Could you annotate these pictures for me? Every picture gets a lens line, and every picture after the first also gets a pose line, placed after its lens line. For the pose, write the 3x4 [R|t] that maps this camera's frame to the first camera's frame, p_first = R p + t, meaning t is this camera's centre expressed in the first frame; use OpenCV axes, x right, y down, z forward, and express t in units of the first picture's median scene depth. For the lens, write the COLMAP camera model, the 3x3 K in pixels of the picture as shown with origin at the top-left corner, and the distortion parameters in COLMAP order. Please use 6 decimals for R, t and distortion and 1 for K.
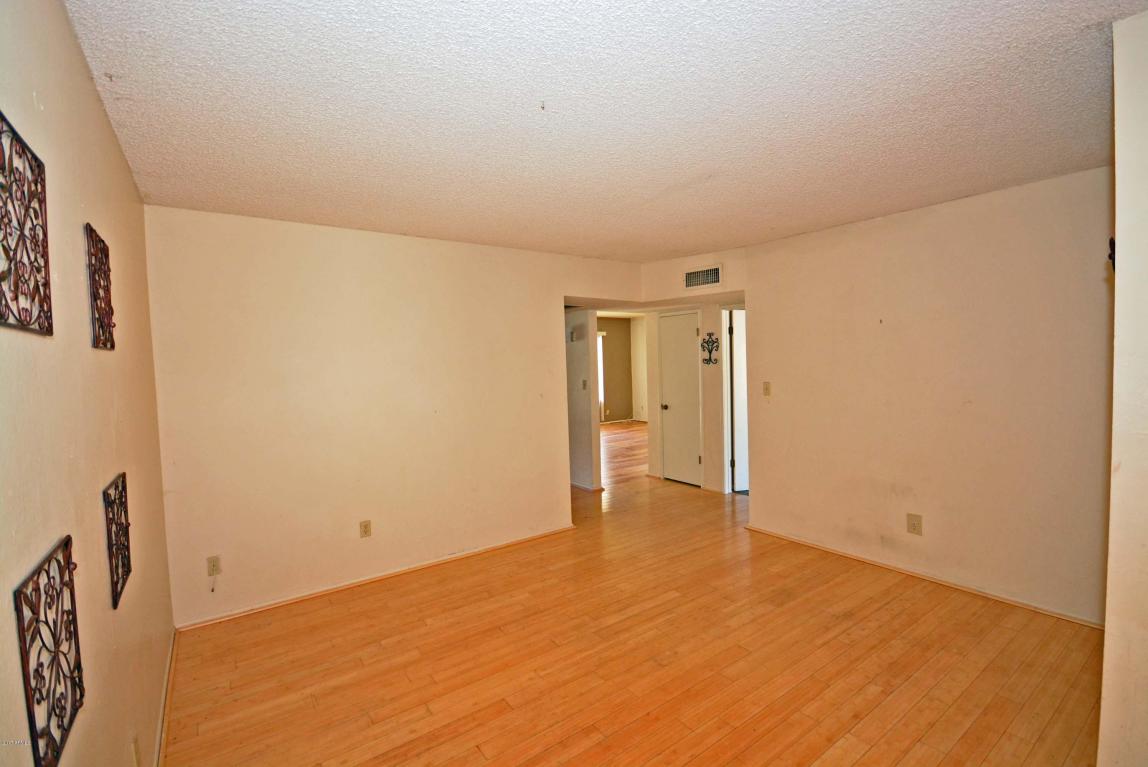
lens RADIAL K [[509.3, 0, 574.0], [0, 509.3, 385.1], [0, 0, 1]] dist [-0.003655, -0.000454]
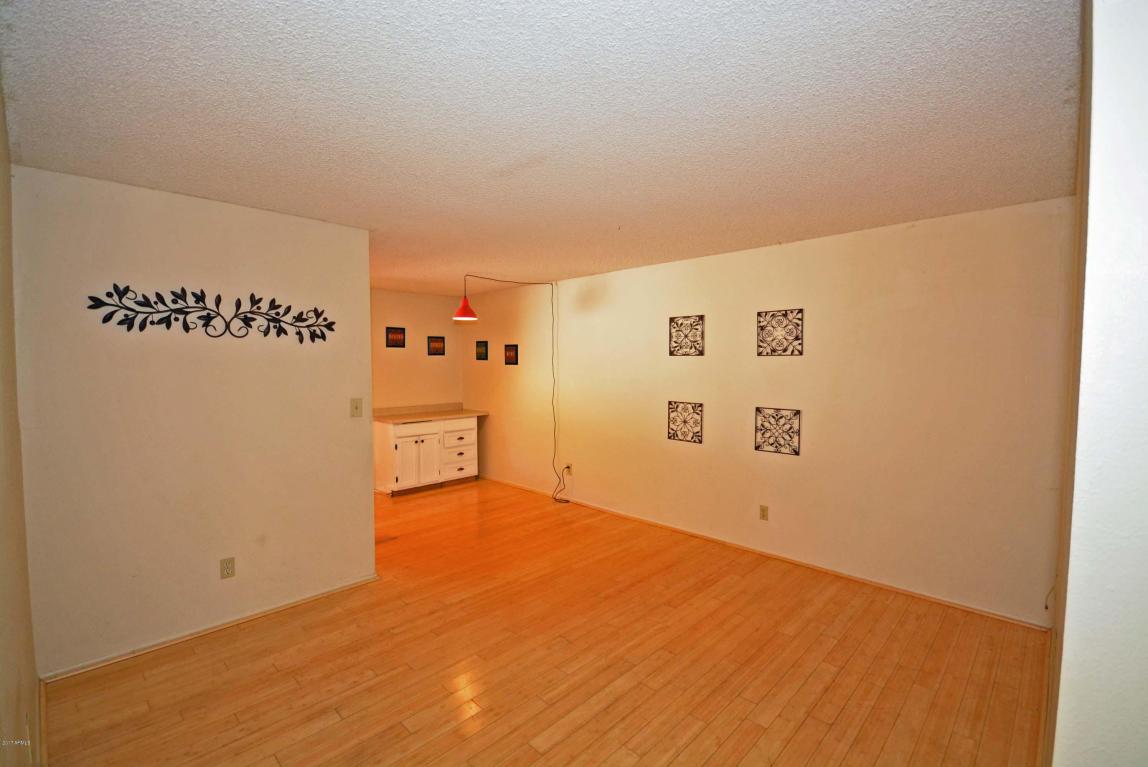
lens RADIAL K [[509.3, 0, 574.9], [0, 509.3, 380.6], [0, 0, 1]] dist [-0.003655, -0.000454]
pose [[-0.981793, 0.036431, -0.186430, 0.324699], [0.021074, 0.996268, 0.083701, -0.110035], [0.188783, 0.078248, -0.978896, 2.009462]]
